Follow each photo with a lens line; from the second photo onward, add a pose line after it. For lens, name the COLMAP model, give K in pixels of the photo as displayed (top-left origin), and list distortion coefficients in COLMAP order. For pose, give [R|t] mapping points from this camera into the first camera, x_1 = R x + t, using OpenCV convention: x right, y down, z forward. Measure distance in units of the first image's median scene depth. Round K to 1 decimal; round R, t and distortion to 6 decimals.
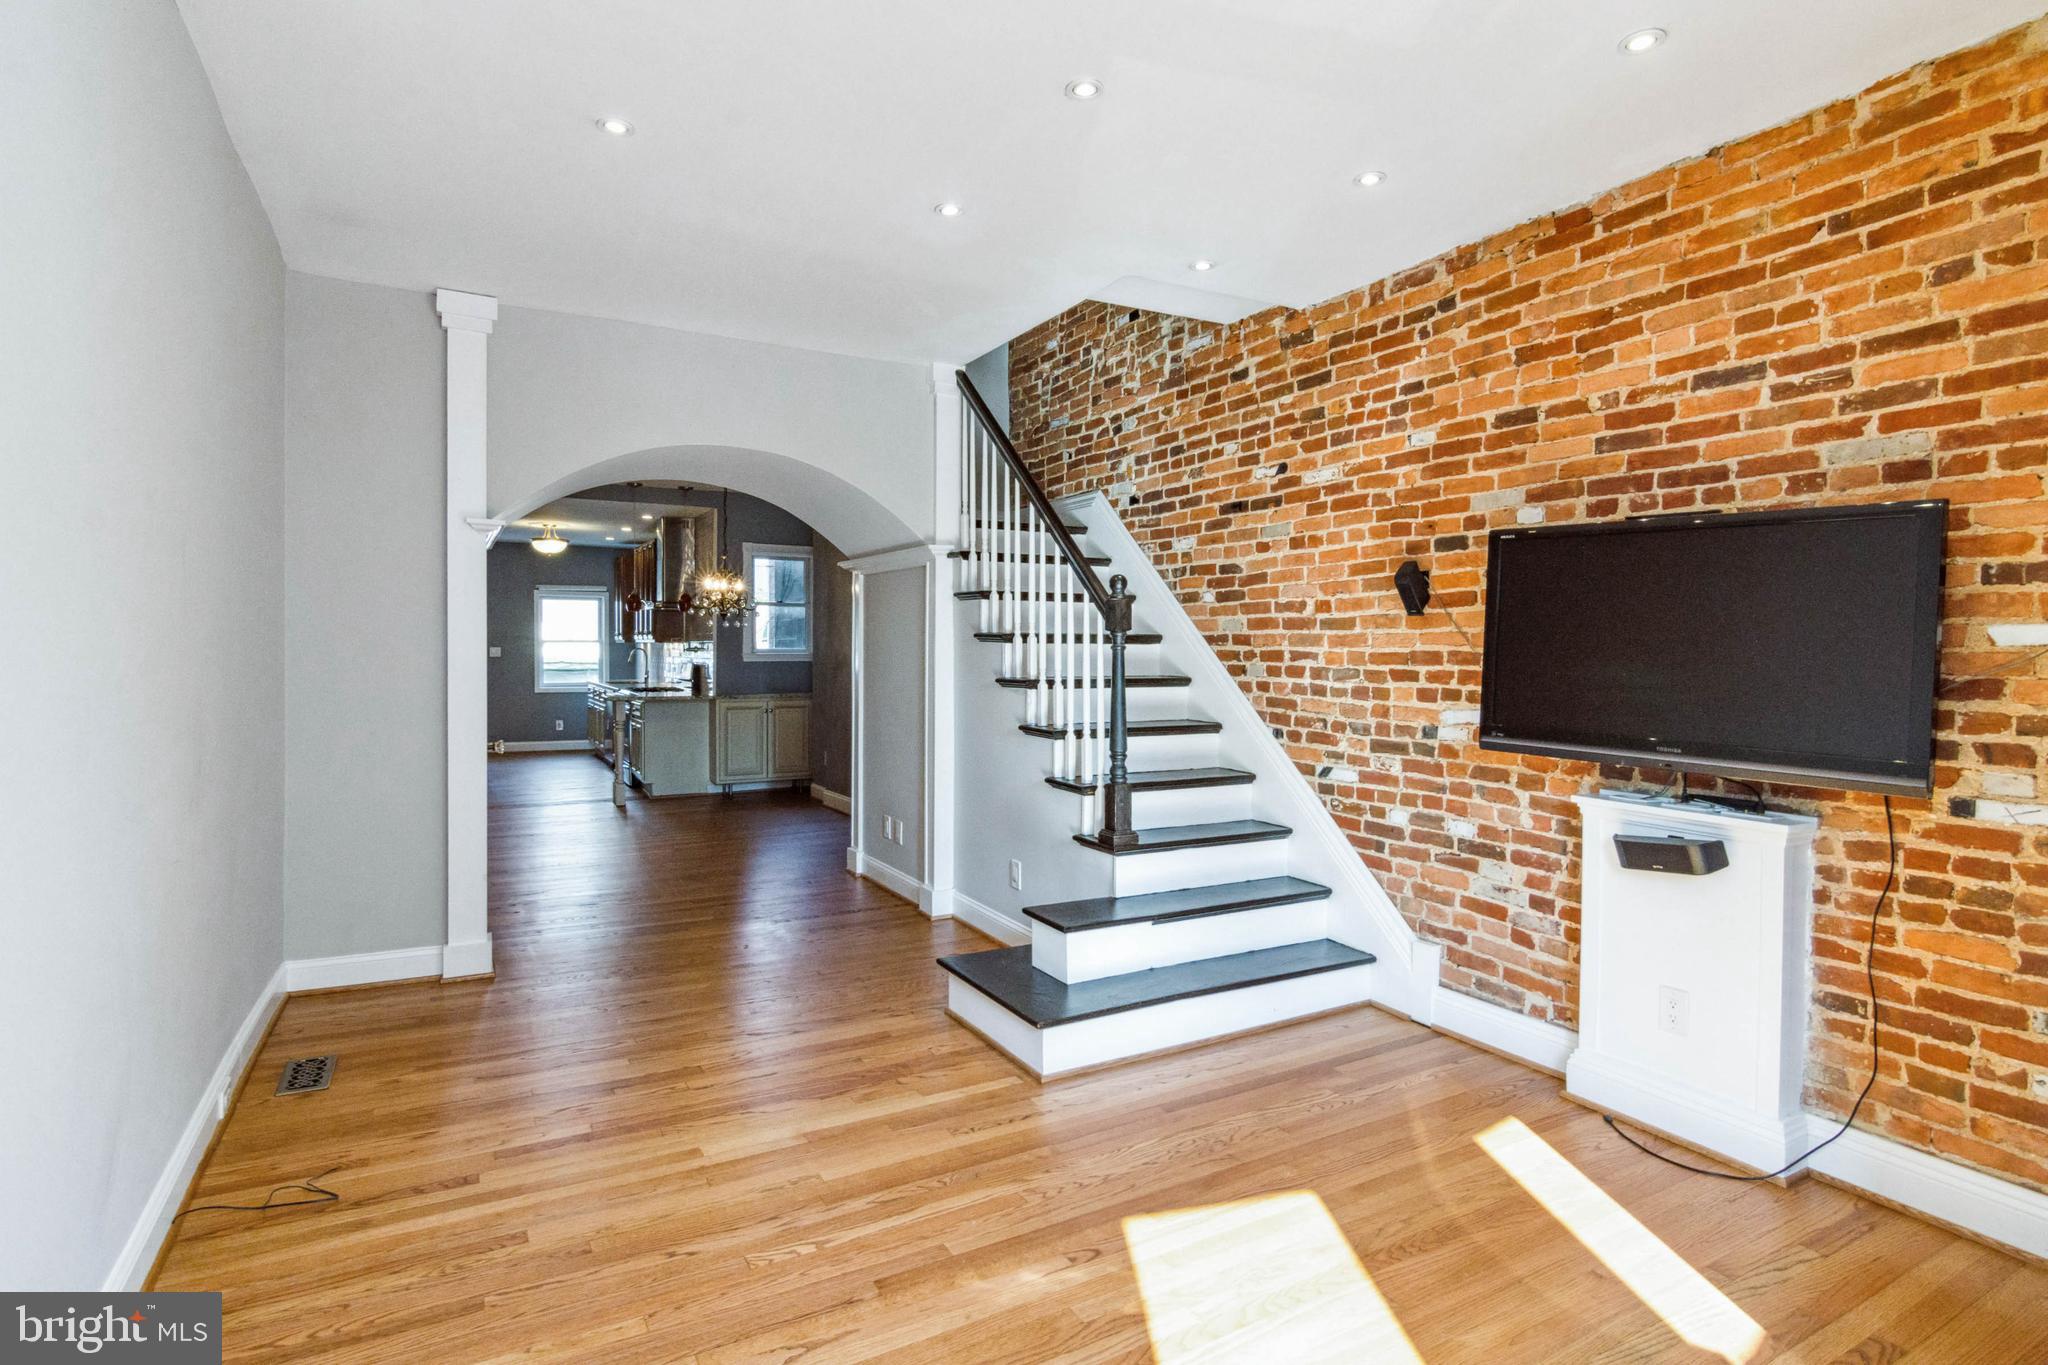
lens RADIAL K [[1053.0, 0, 1059.2], [0, 1053.0, 656.3], [0, 0, 1]] dist [-0.000144, 0.002425]
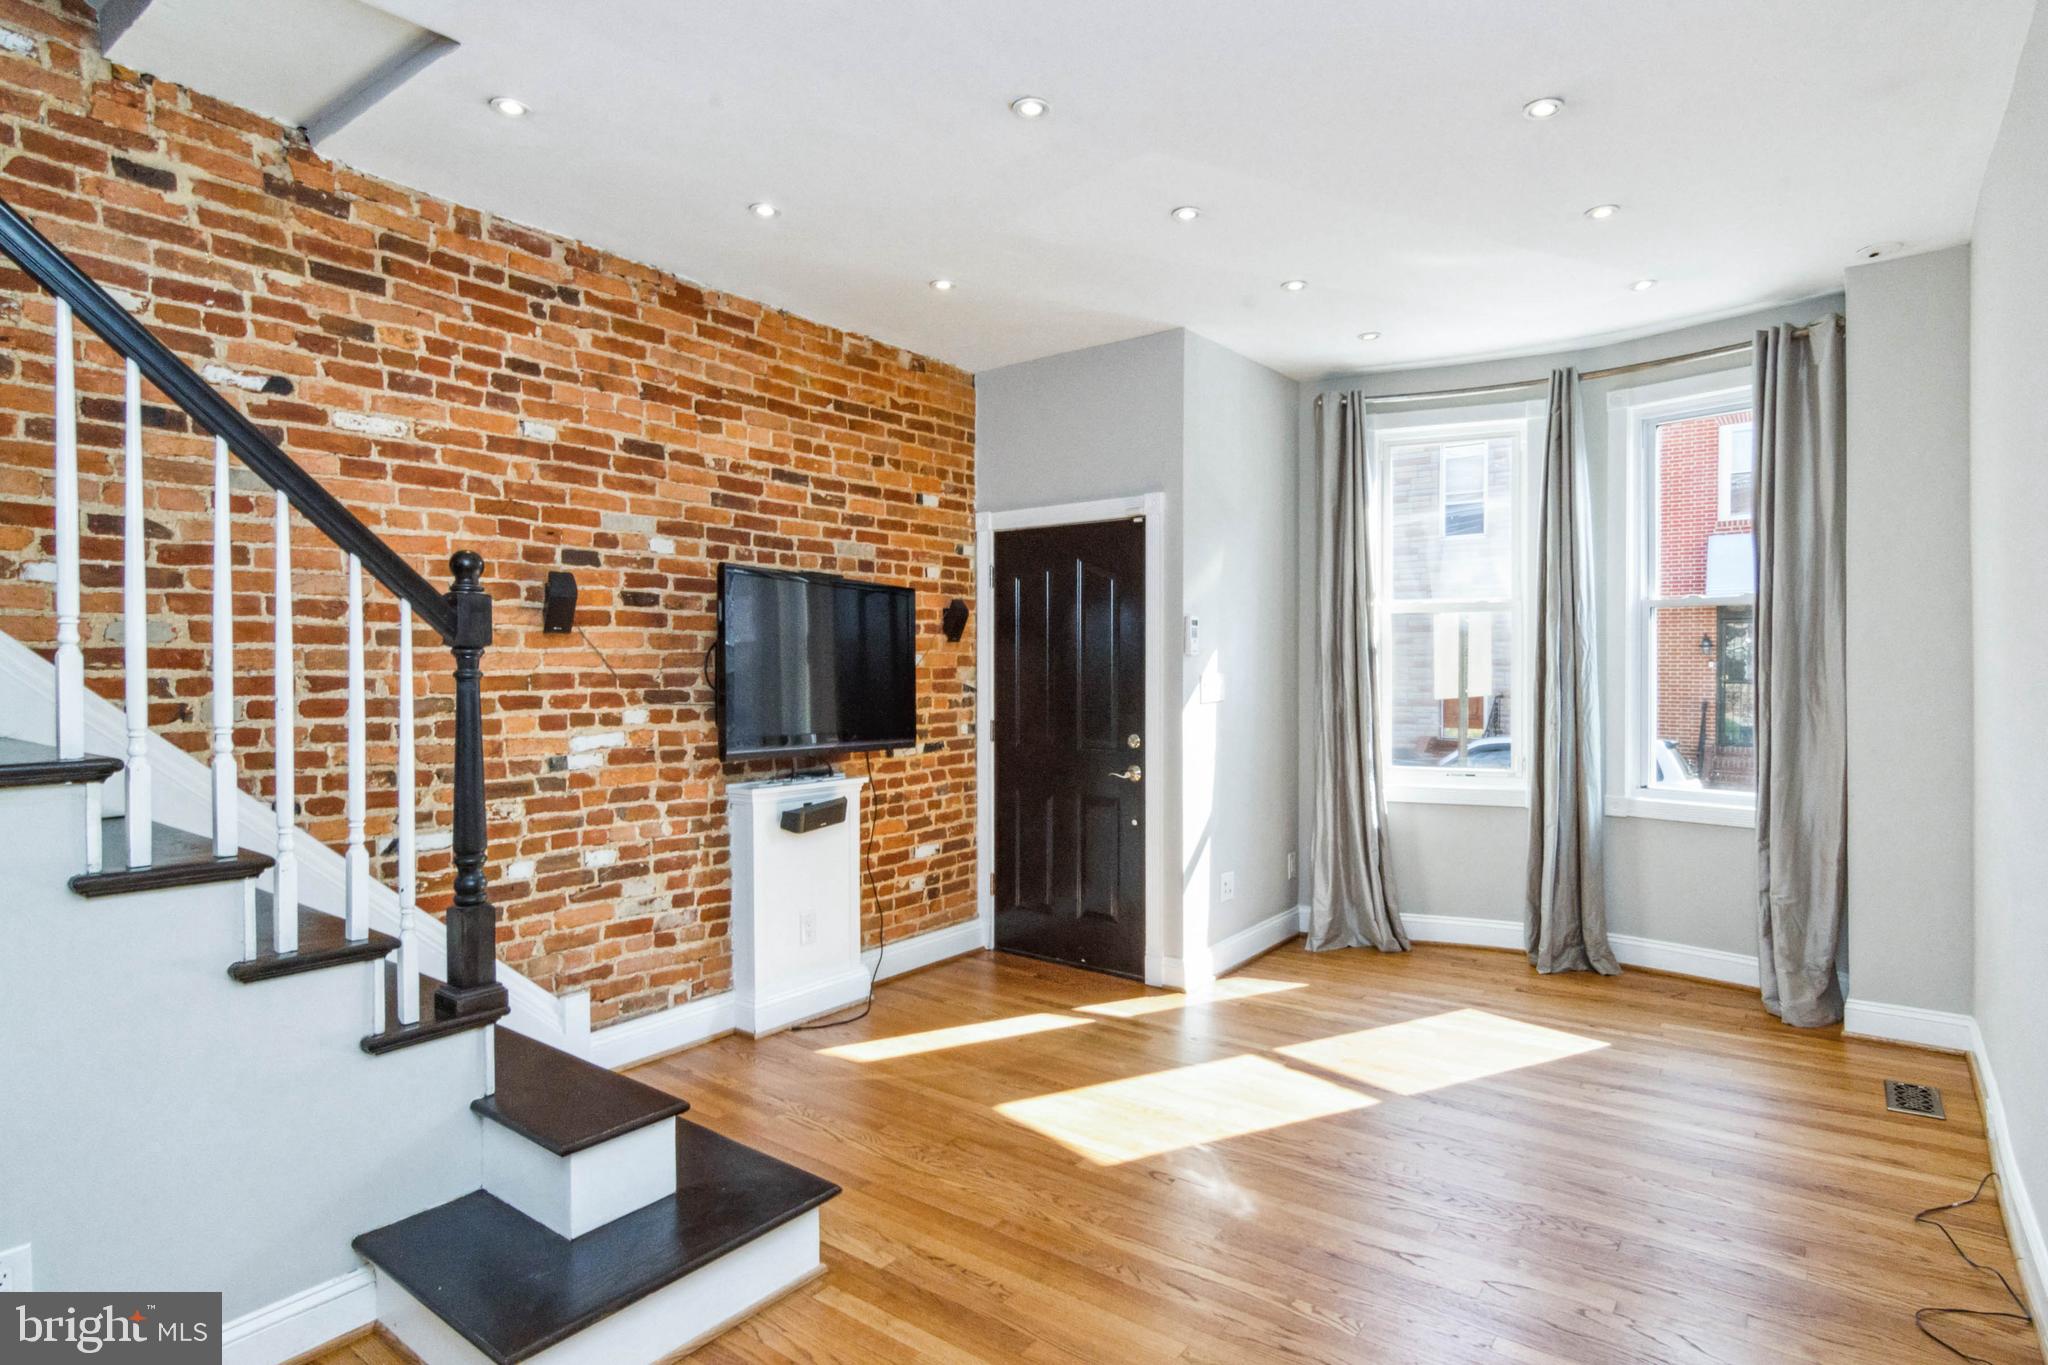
lens RADIAL K [[1053.0, 0, 1015.2], [0, 1053.0, 671.4], [0, 0, 1]] dist [-0.000144, 0.002425]
pose [[-0.367720, -0.010490, 0.929877, -0.645234], [0.007857, 0.999866, 0.014387, -0.016774], [-0.929903, 0.012596, -0.367588, 0.998072]]
